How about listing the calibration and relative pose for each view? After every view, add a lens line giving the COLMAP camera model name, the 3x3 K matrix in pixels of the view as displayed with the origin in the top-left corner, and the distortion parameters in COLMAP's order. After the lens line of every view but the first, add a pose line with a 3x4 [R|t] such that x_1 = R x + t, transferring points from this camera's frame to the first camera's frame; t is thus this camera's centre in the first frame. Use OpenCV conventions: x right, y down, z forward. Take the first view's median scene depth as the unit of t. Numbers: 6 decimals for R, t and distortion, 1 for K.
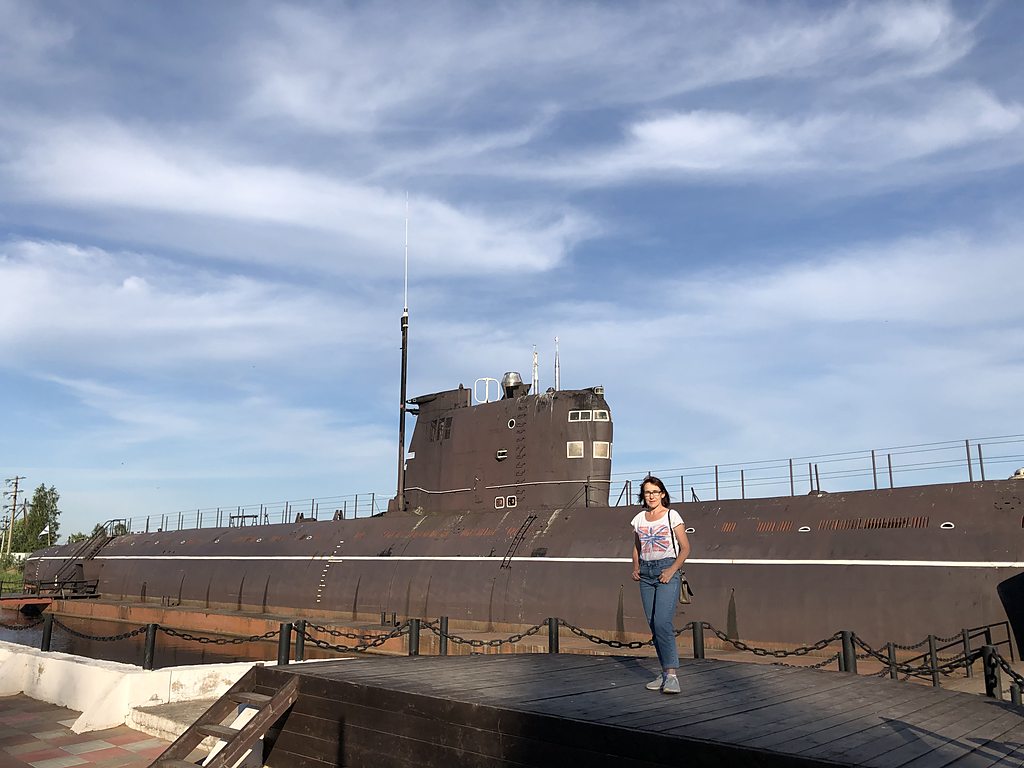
lens RADIAL K [[787.2, 0, 515.4], [0, 787.2, 379.4], [0, 0, 1]] dist [0.090539, 0.001331]
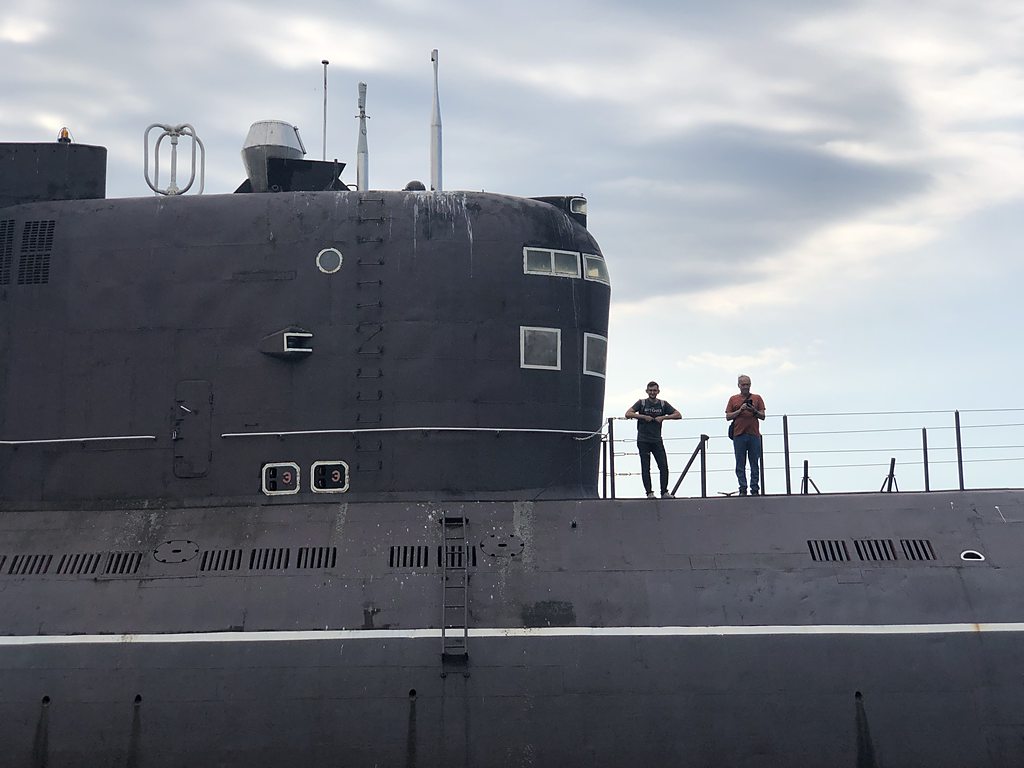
lens RADIAL K [[1541.1, 0, 511.8], [0, 1541.1, 383.1], [0, 0, 1]] dist [0.006781, 0.000000]
pose [[0.767055, 0.087610, 0.635571, -0.400933], [-0.125883, 0.991929, 0.015192, 0.095446], [-0.629110, -0.091661, 0.771893, 0.433290]]
